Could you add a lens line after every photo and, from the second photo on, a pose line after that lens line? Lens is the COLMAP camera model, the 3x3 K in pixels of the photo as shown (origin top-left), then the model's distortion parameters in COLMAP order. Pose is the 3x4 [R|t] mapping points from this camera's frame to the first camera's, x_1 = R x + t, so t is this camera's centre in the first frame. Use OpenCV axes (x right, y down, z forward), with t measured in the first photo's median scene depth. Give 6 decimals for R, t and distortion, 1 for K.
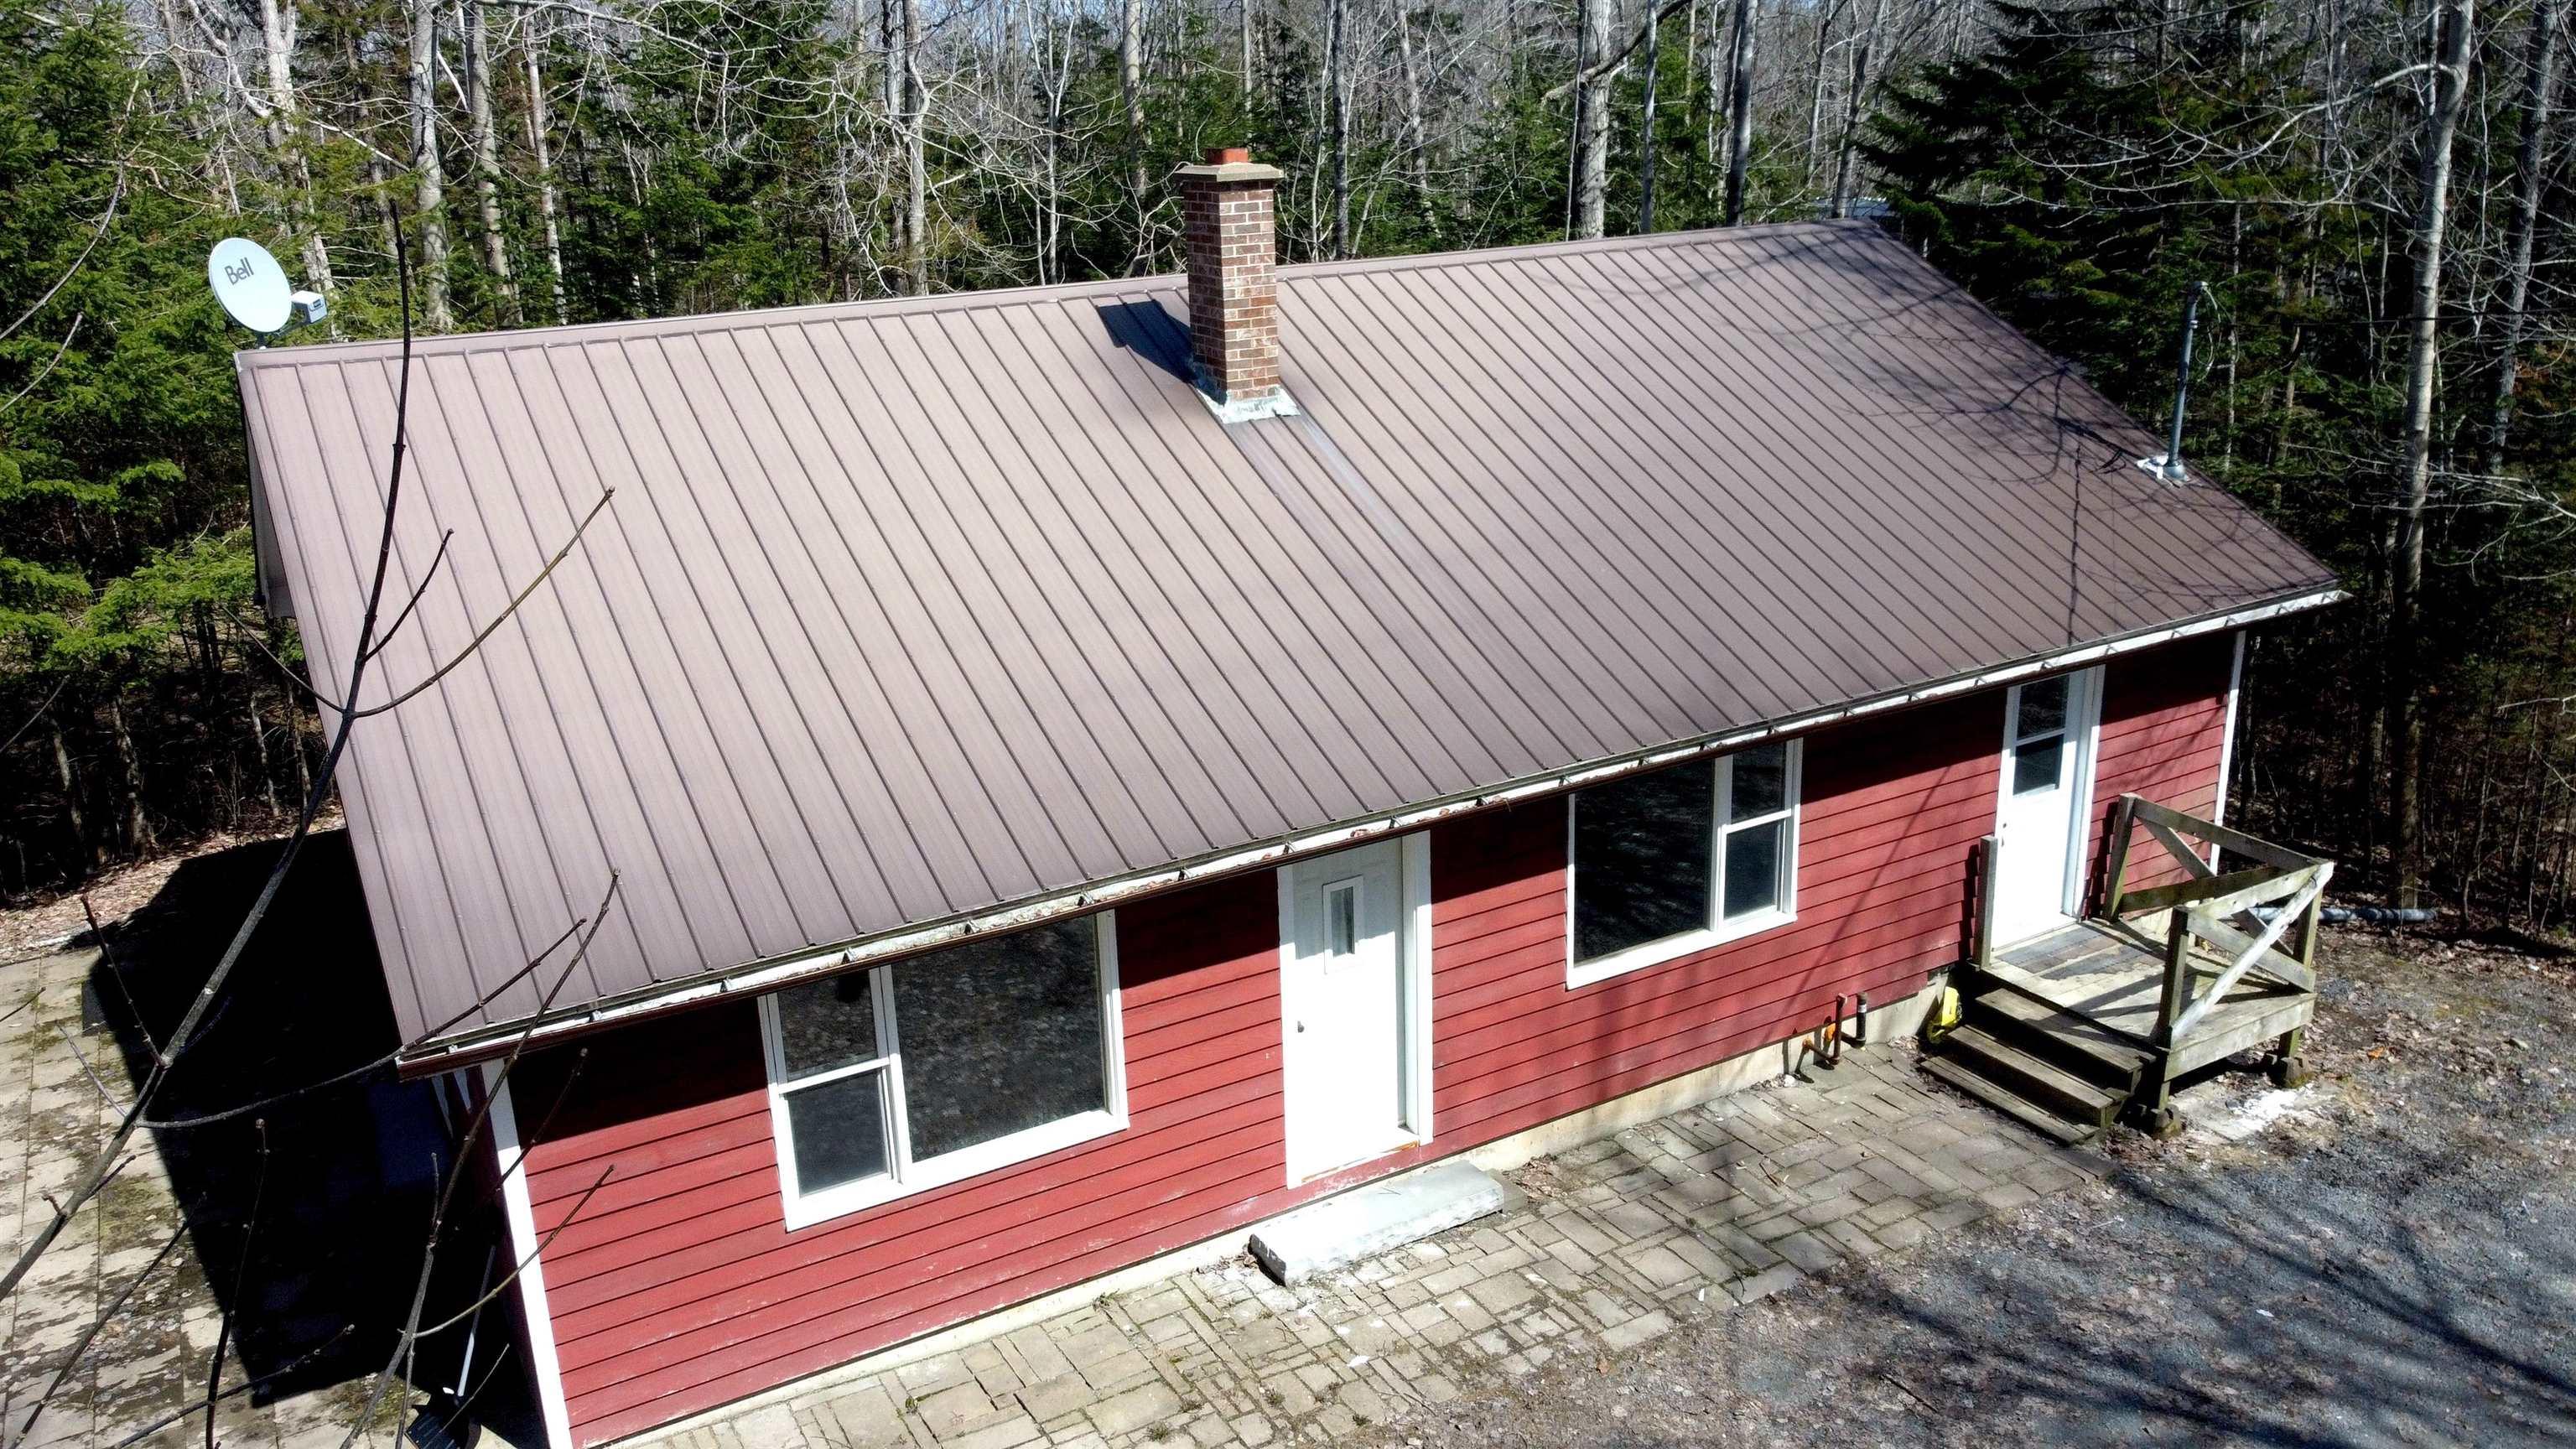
lens RADIAL K [[1908.9, 0, 1299.0], [0, 1908.9, 726.0], [0, 0, 1]] dist [-0.009915, 0.011439]
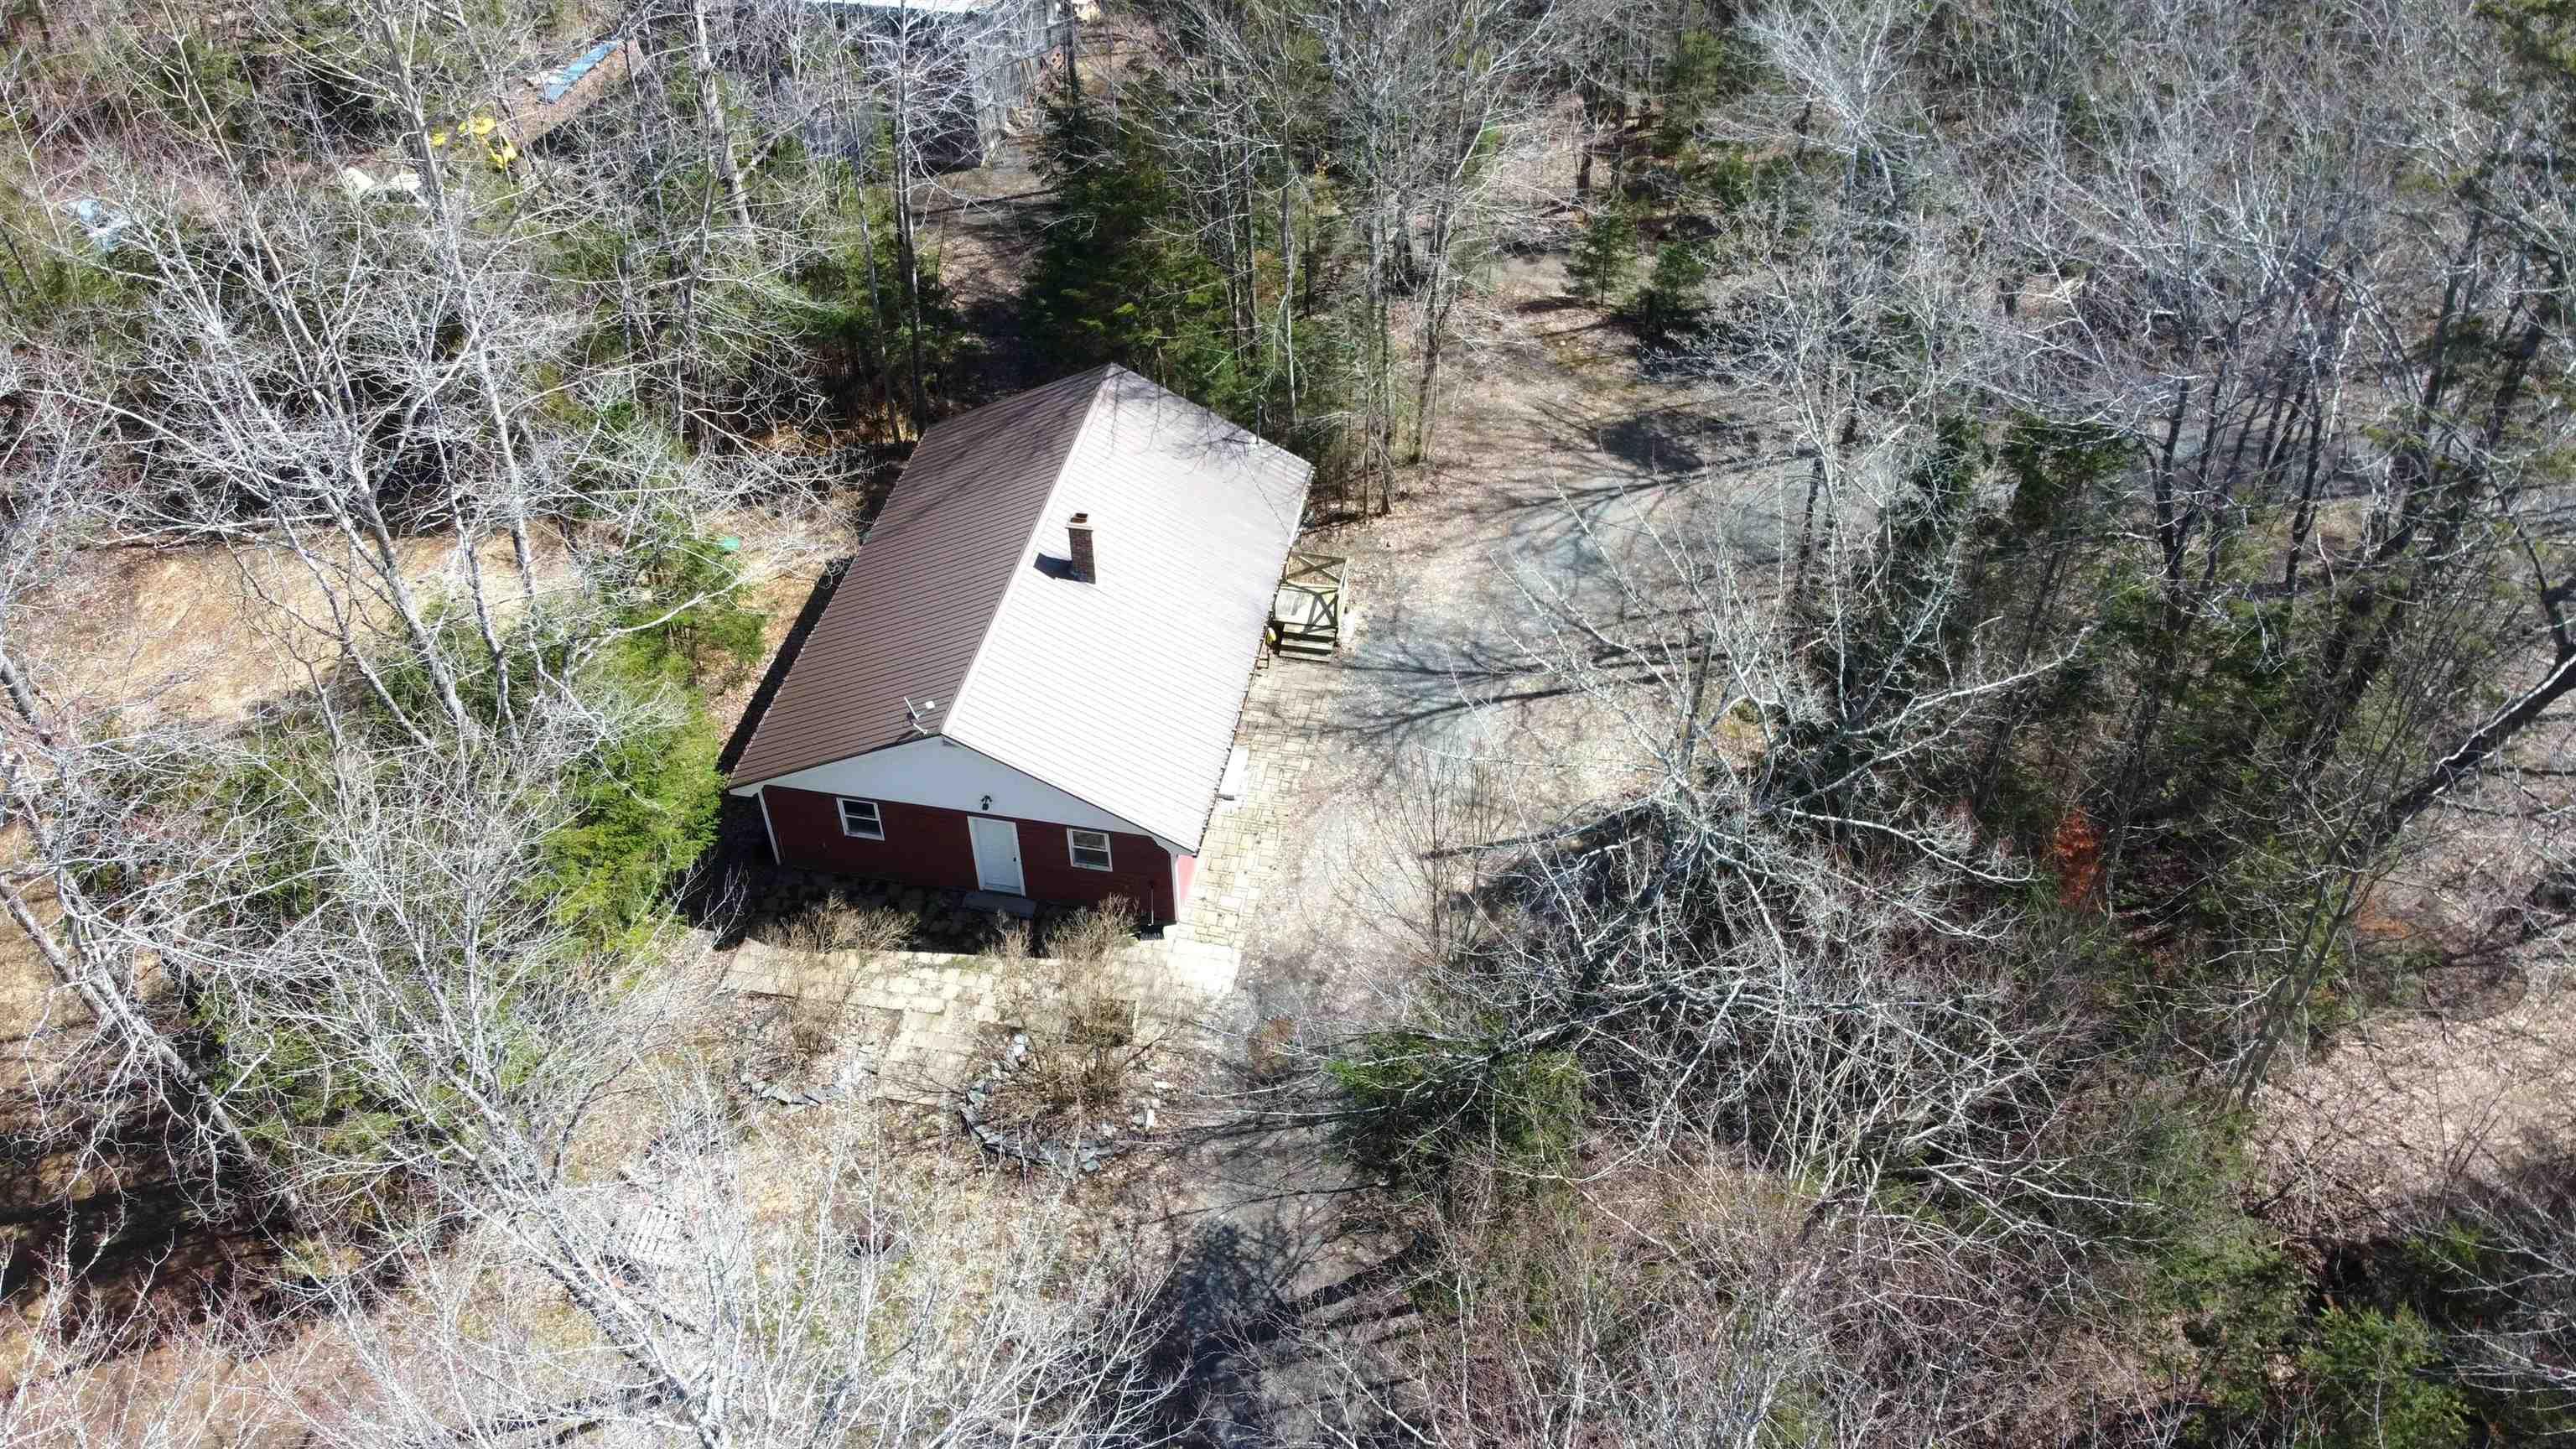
lens RADIAL K [[1908.9, 0, 1288.7], [0, 1908.9, 718.7], [0, 0, 1]] dist [-0.009915, 0.011439]
pose [[0.648637, -0.502476, 0.571654, -1.941729], [0.217532, 0.842153, 0.493414, -1.631303], [-0.729349, -0.195694, 0.655557, -1.512509]]
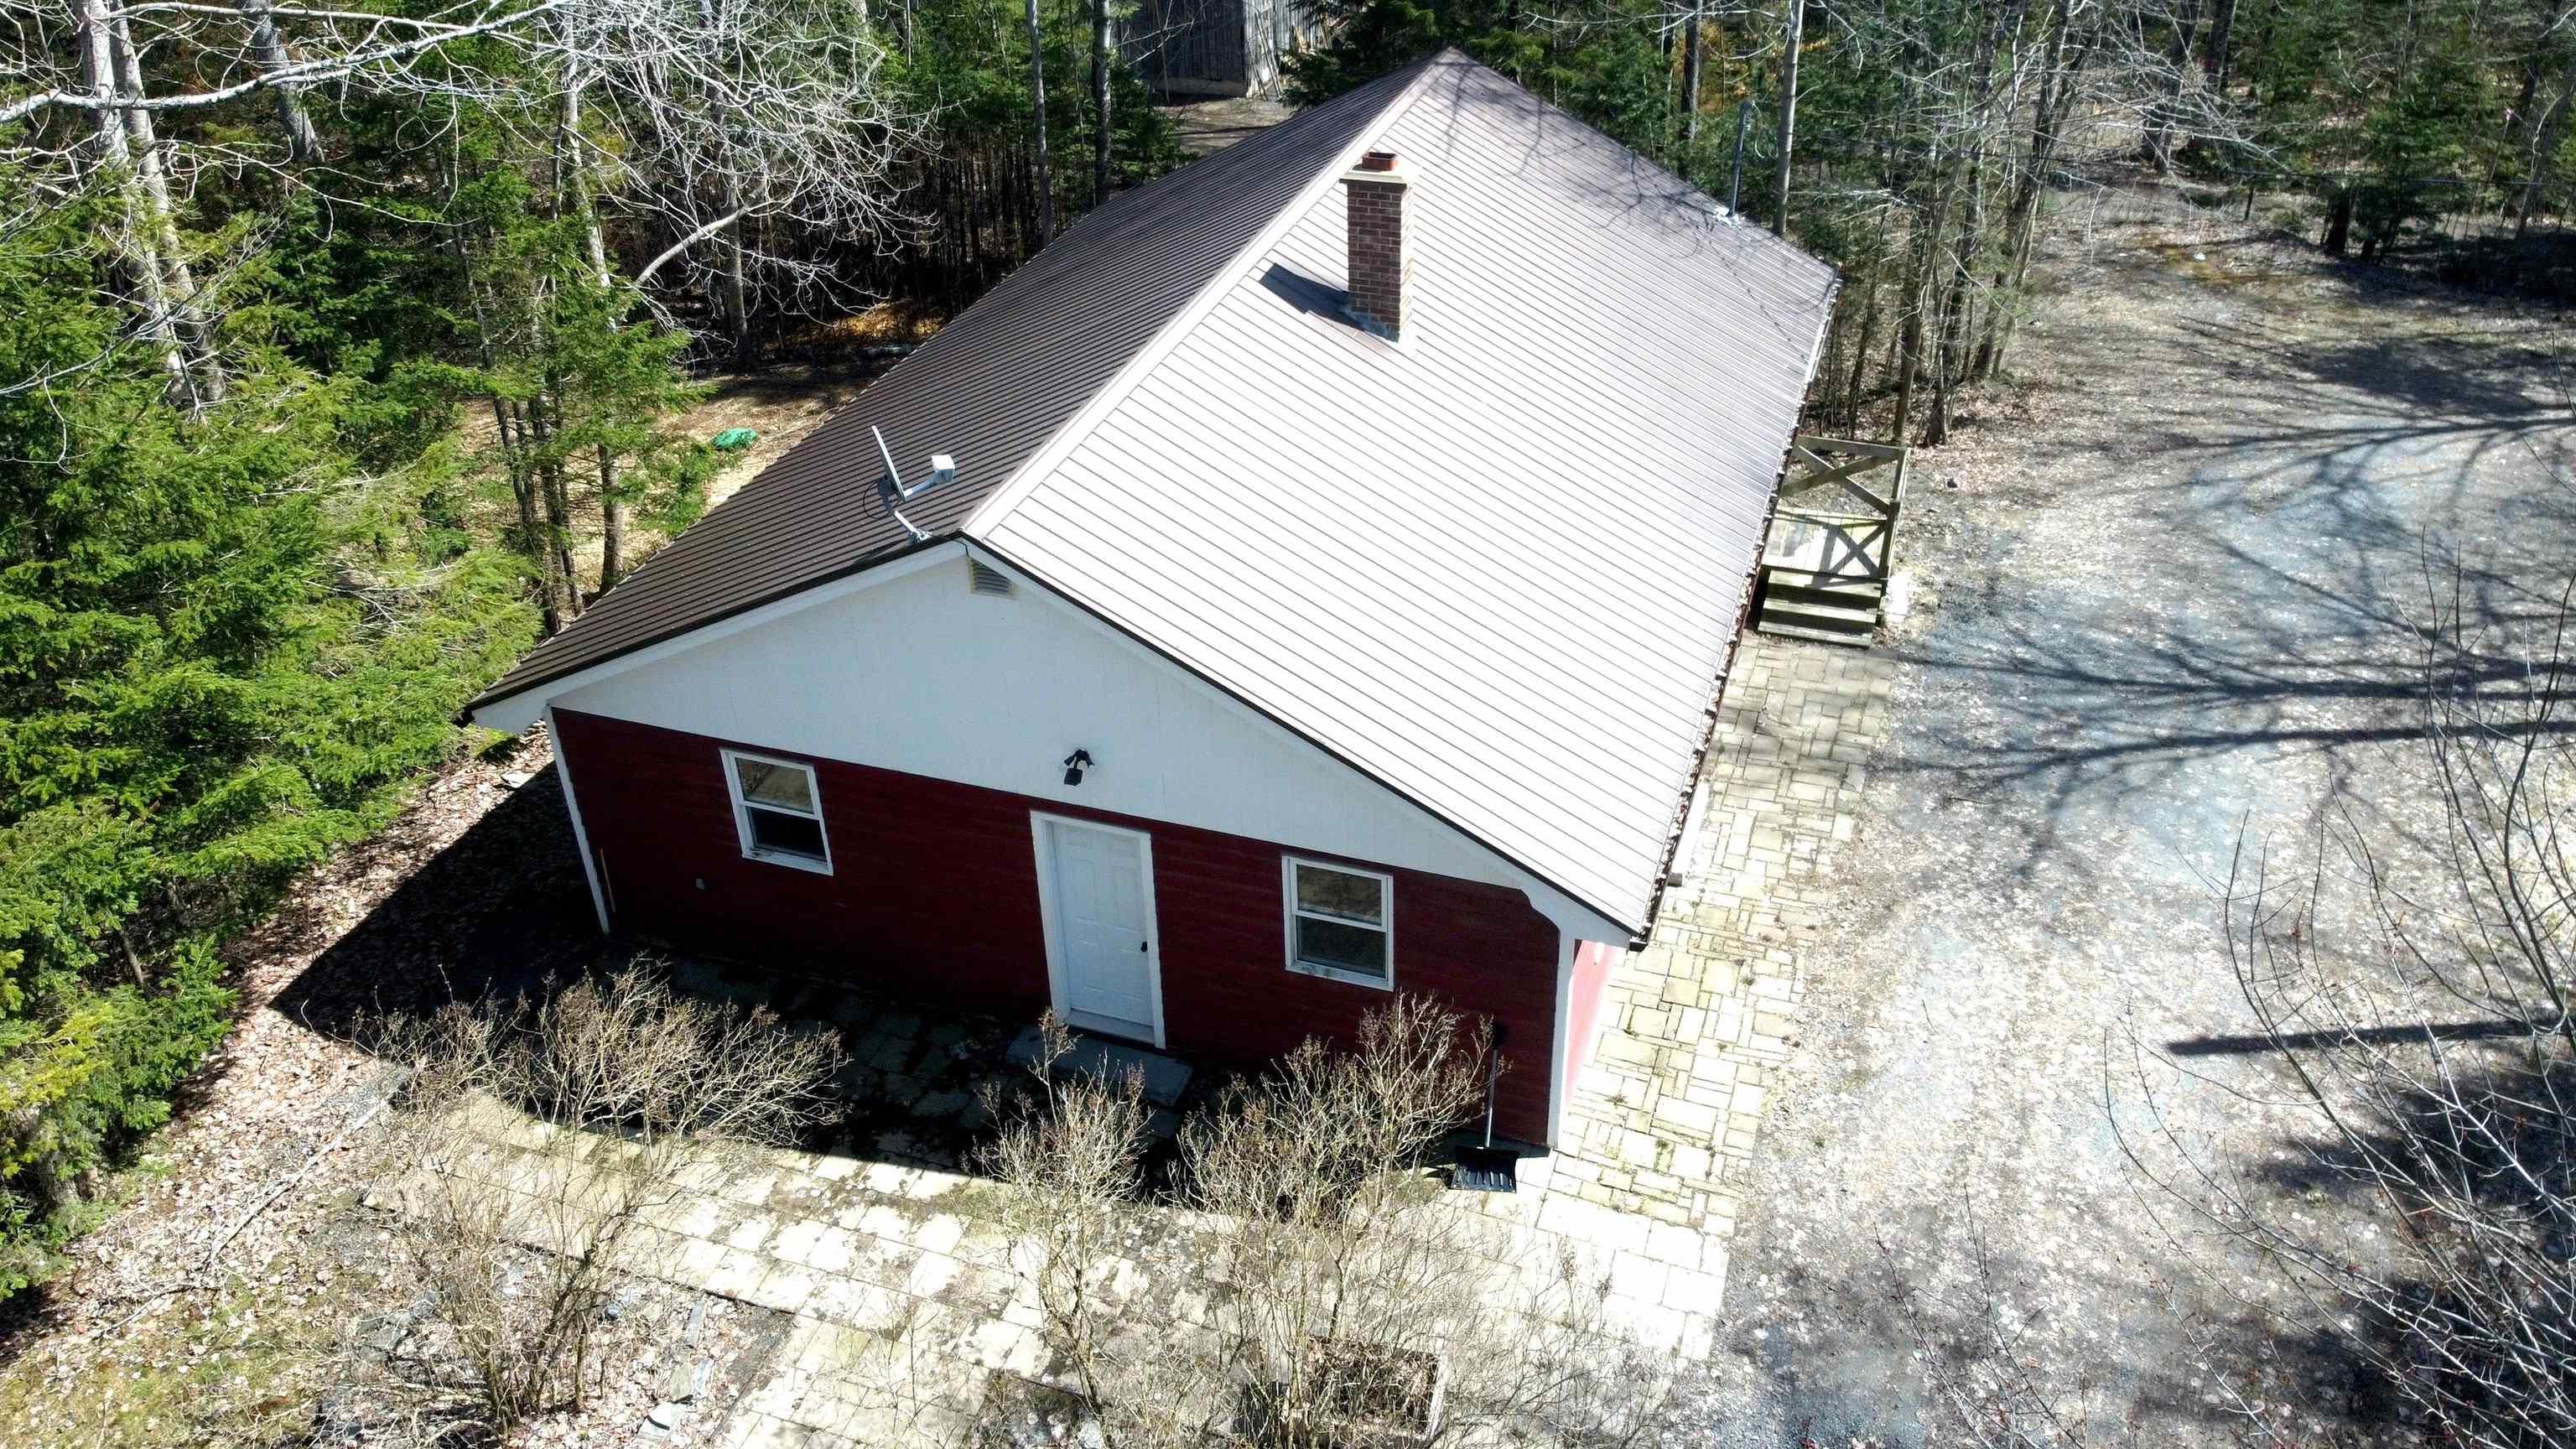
lens RADIAL K [[1908.9, 0, 1307.2], [0, 1908.9, 736.9], [0, 0, 1]] dist [-0.009915, 0.011439]
pose [[0.747872, -0.356264, 0.560146, -1.053002], [0.197959, 0.925089, 0.324072, -0.398887], [-0.633640, -0.131479, 0.762374, -0.050017]]
